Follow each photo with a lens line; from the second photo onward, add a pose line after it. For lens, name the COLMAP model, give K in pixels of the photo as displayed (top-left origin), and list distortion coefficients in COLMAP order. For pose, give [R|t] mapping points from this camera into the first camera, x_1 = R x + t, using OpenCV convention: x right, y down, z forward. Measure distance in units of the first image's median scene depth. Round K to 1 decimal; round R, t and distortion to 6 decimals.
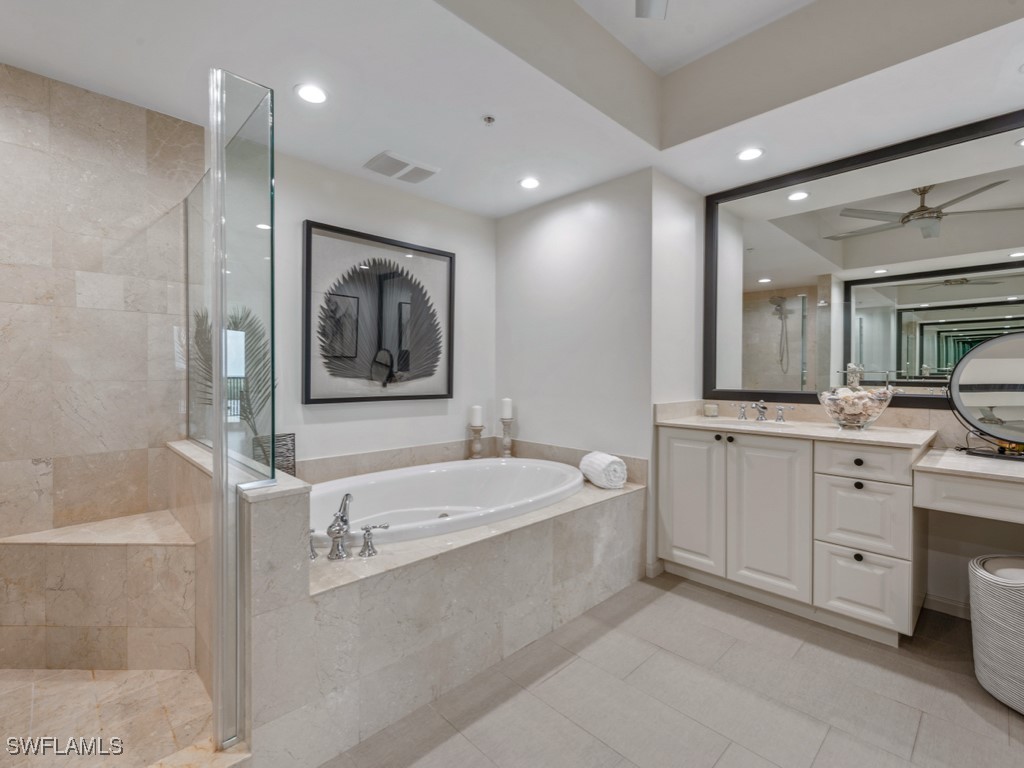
lens RADIAL K [[469.2, 0, 512.3], [0, 469.2, 377.3], [0, 0, 1]] dist [0.004923, -0.000174]
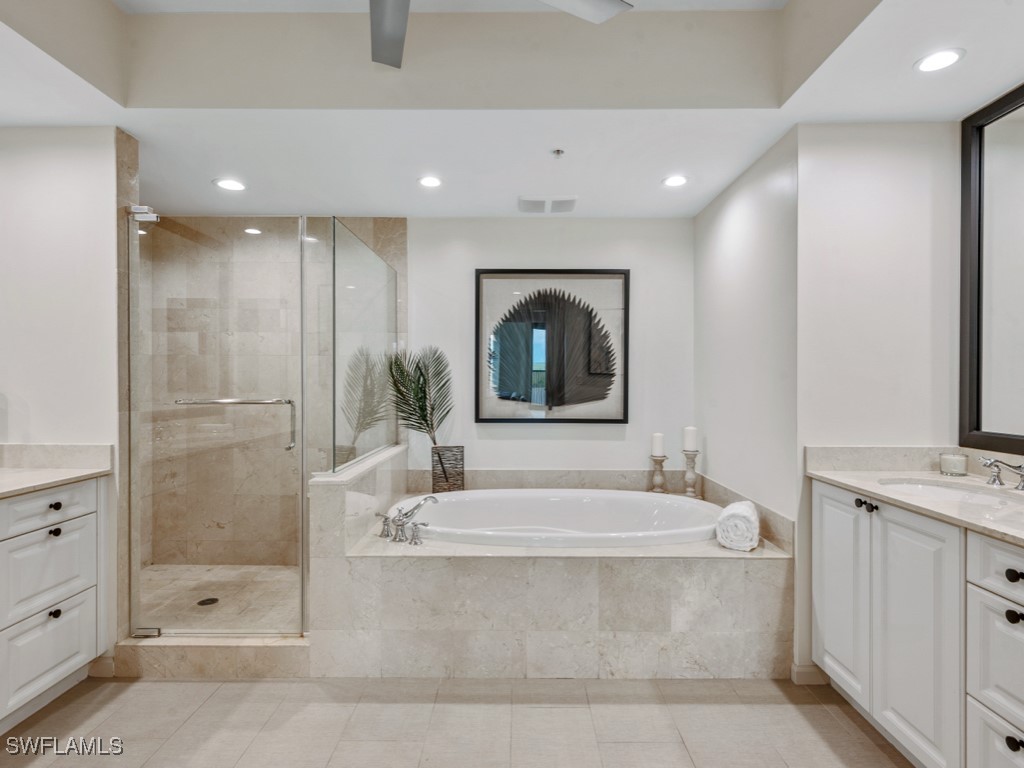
lens RADIAL K [[542.7, 0, 512.0], [0, 542.7, 384.0], [0, 0, 1]] dist [0.020965, -0.014824]
pose [[0.711431, 0.000020, -0.702756, 0.608876], [-0.006020, 0.999963, -0.006066, -0.034151], [0.702730, 0.008546, 0.711405, 0.083106]]
